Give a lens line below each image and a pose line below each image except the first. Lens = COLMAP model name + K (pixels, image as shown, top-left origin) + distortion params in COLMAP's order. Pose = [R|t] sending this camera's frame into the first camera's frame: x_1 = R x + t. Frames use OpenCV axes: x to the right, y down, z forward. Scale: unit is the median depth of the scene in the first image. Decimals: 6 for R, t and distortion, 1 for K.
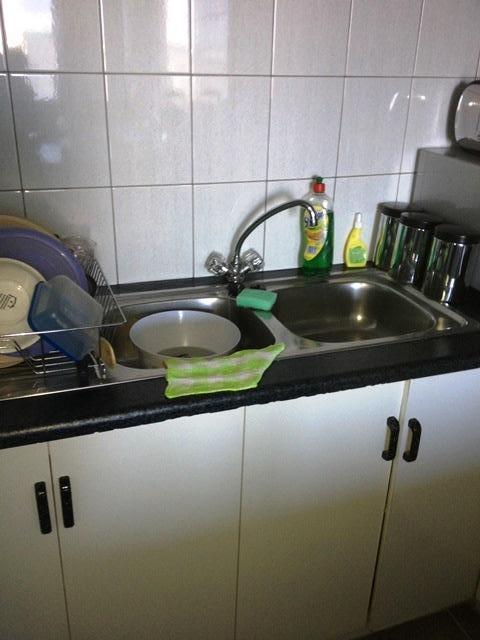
lens RADIAL K [[585.3, 0, 240.0], [0, 585.3, 320.0], [0, 0, 1]] dist [0.106777, -0.157190]
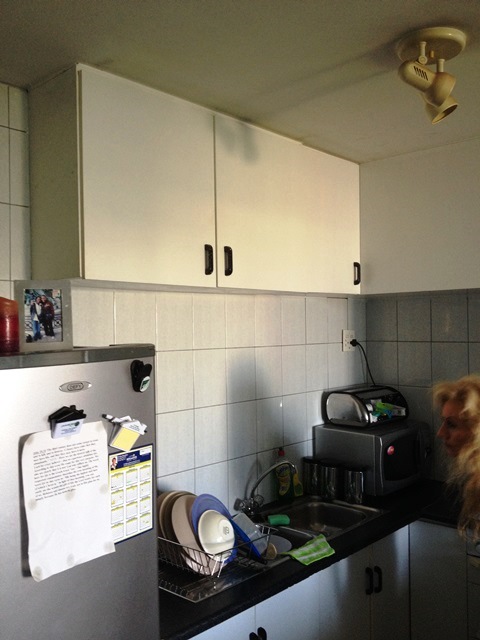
lens RADIAL K [[585.3, 0, 240.0], [0, 585.3, 320.0], [0, 0, 1]] dist [0.106777, -0.157190]
pose [[0.880913, -0.034154, 0.472043, -0.831193], [0.232161, 0.900331, -0.368110, 0.047666], [-0.412423, 0.433863, 0.801043, -0.601738]]
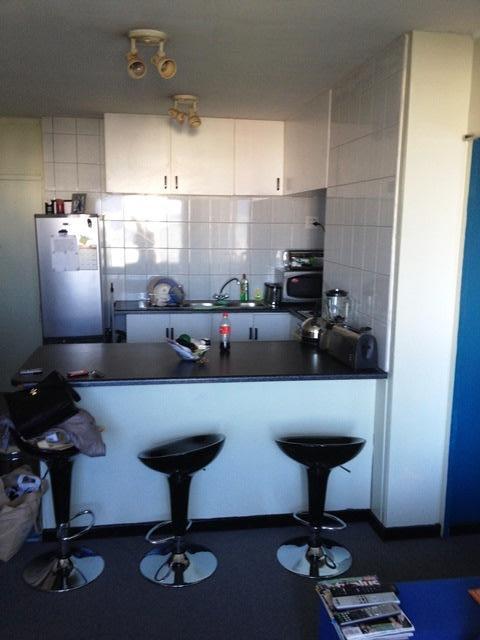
lens RADIAL K [[585.3, 0, 240.0], [0, 585.3, 320.0], [0, 0, 1]] dist [0.106777, -0.157190]
pose [[0.982399, 0.017829, -0.185942, 0.789819], [-0.066324, 0.963867, -0.257994, 0.979406], [0.174624, 0.265786, 0.948085, -2.404036]]
